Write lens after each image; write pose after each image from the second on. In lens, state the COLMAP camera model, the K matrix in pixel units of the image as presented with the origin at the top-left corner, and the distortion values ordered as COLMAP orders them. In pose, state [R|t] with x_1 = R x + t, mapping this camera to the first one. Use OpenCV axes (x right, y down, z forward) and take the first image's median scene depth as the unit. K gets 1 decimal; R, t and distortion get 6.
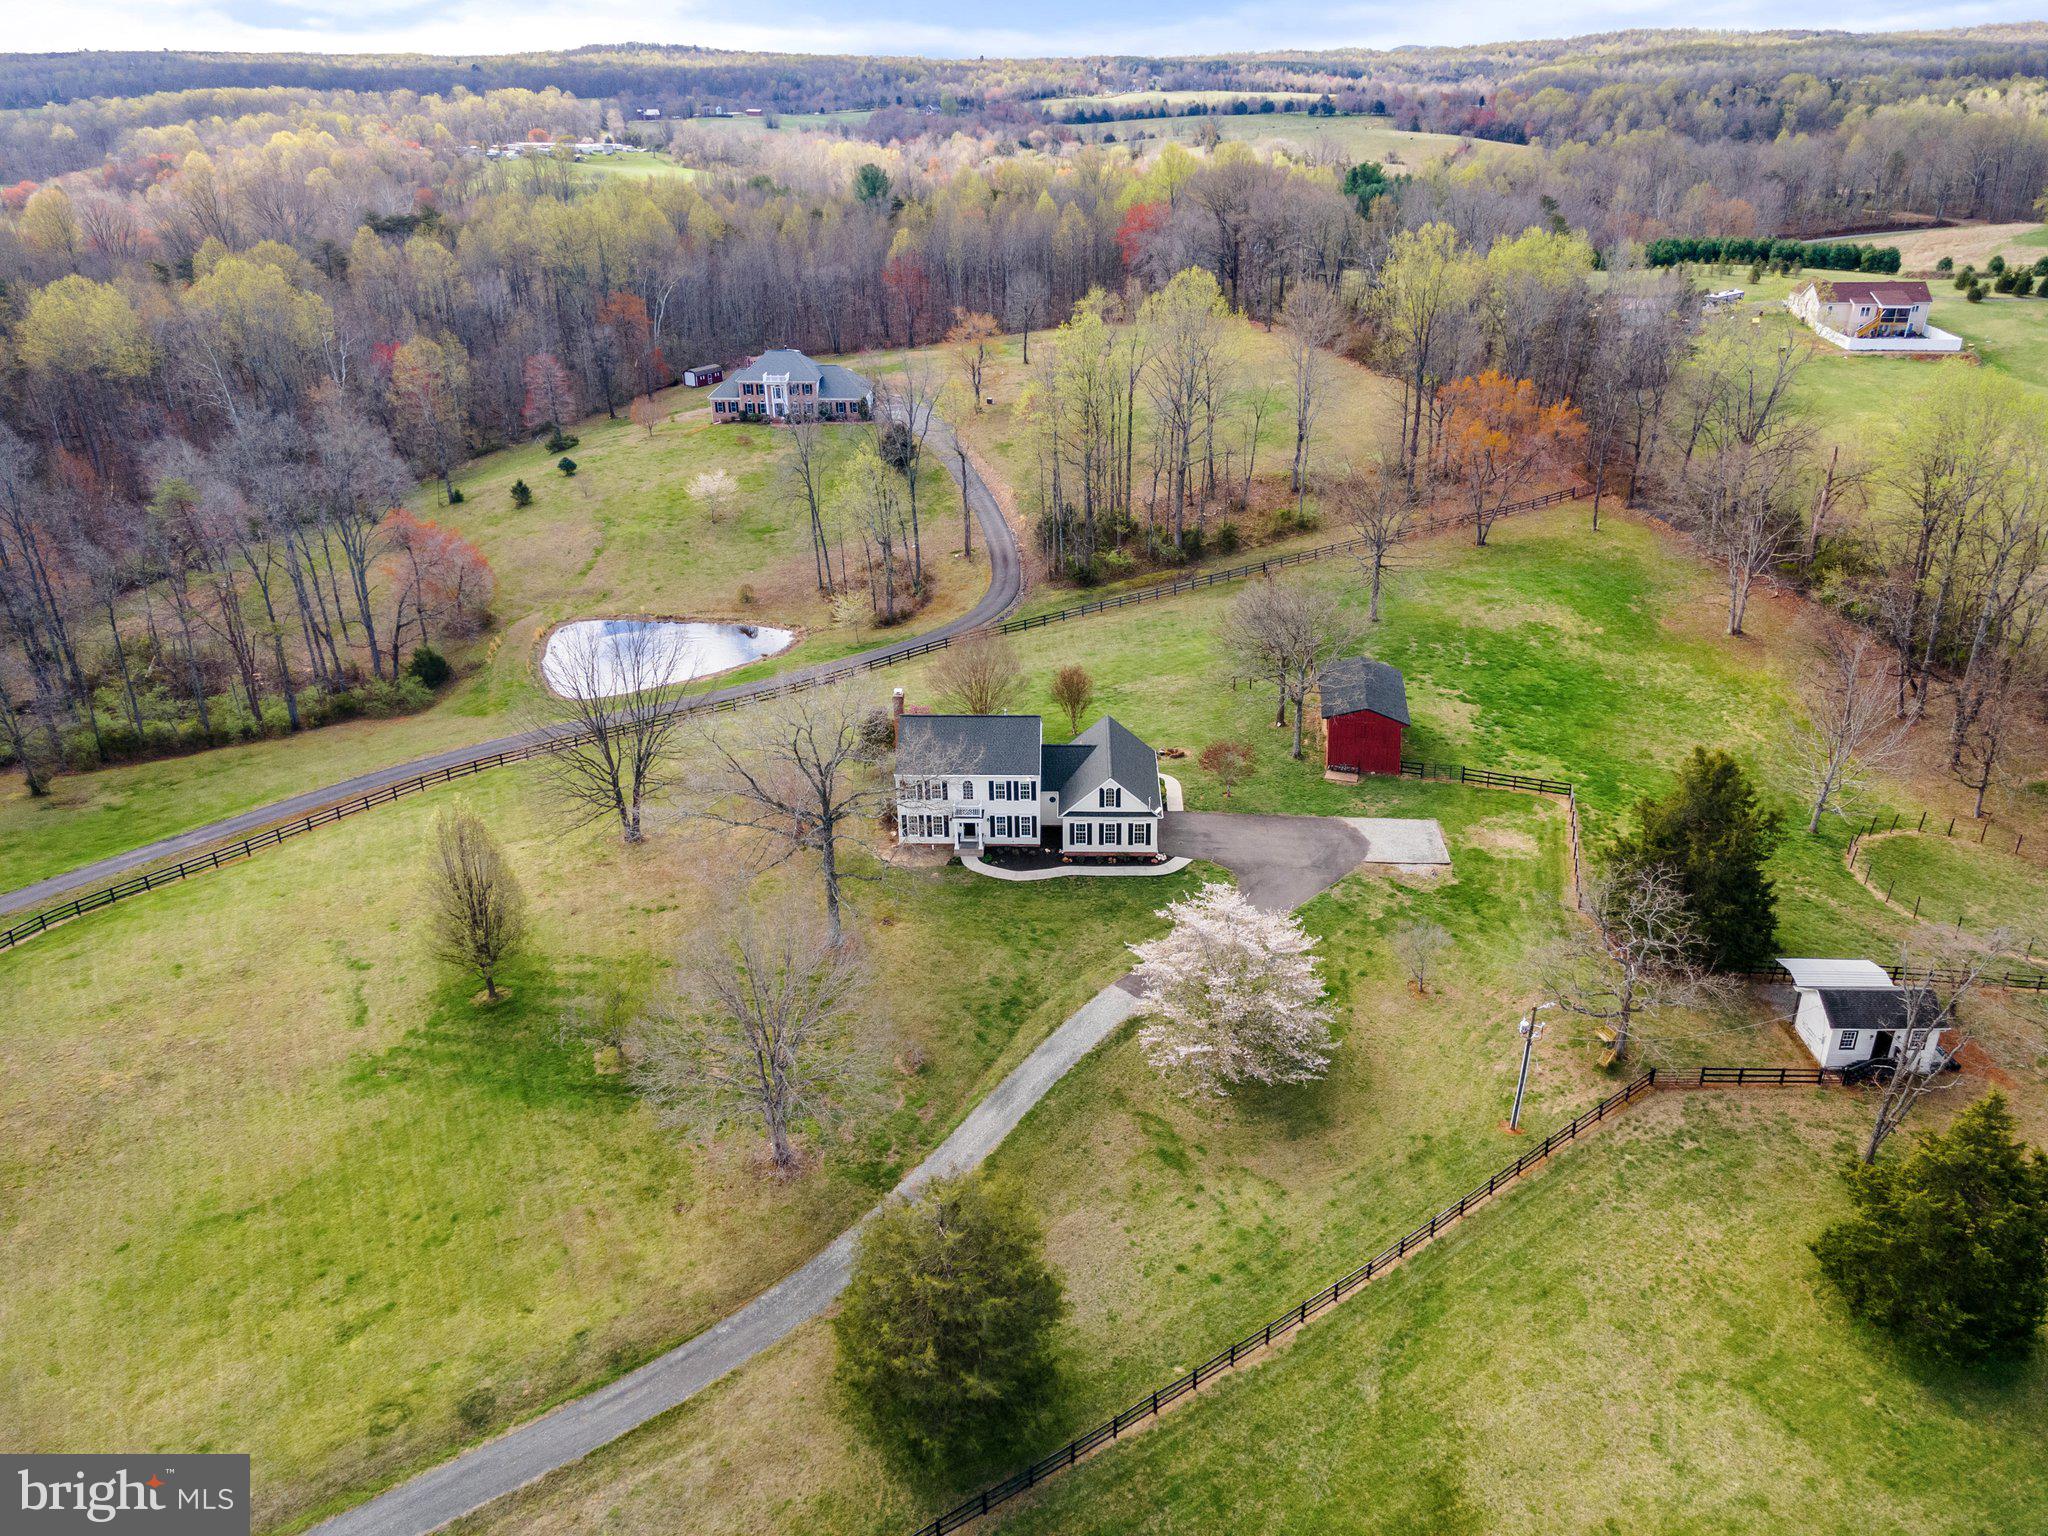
lens RADIAL K [[1437.2, 0, 1037.7], [0, 1437.2, 764.0], [0, 0, 1]] dist [0.019176, 0.004397]
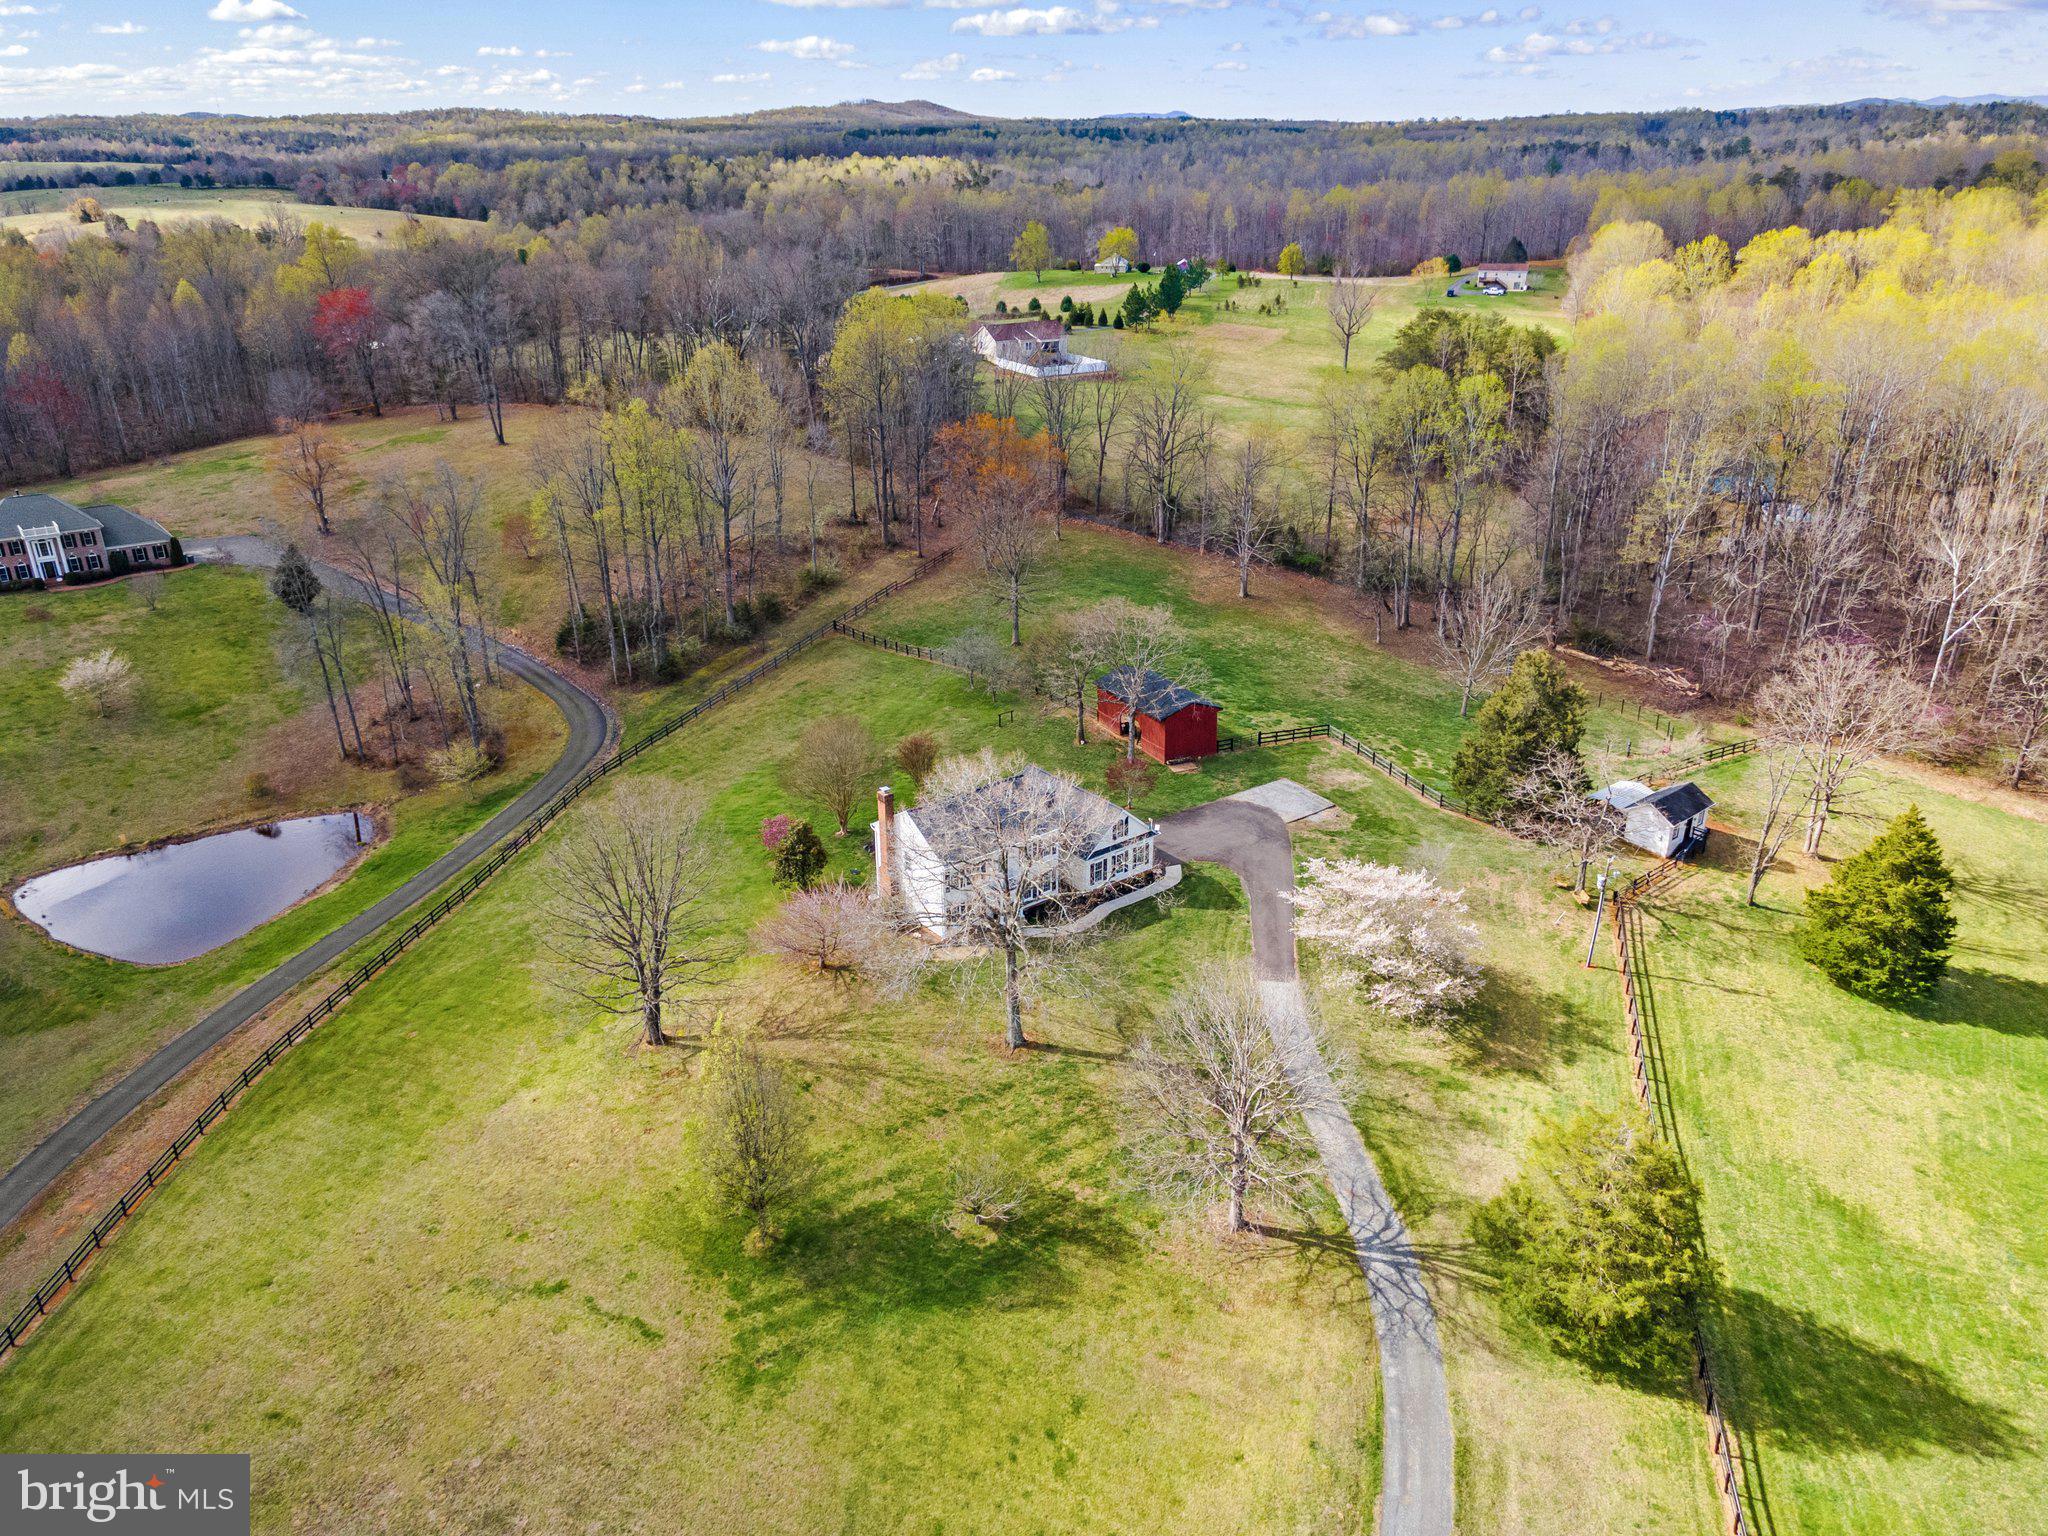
lens RADIAL K [[1437.2, 0, 1037.7], [0, 1437.2, 764.0], [0, 0, 1]] dist [0.019176, 0.004397]
pose [[0.770233, -0.250855, 0.586356, -0.559884], [0.275288, 0.960105, 0.049136, -0.084564], [-0.575289, 0.123570, 0.808562, 0.171311]]
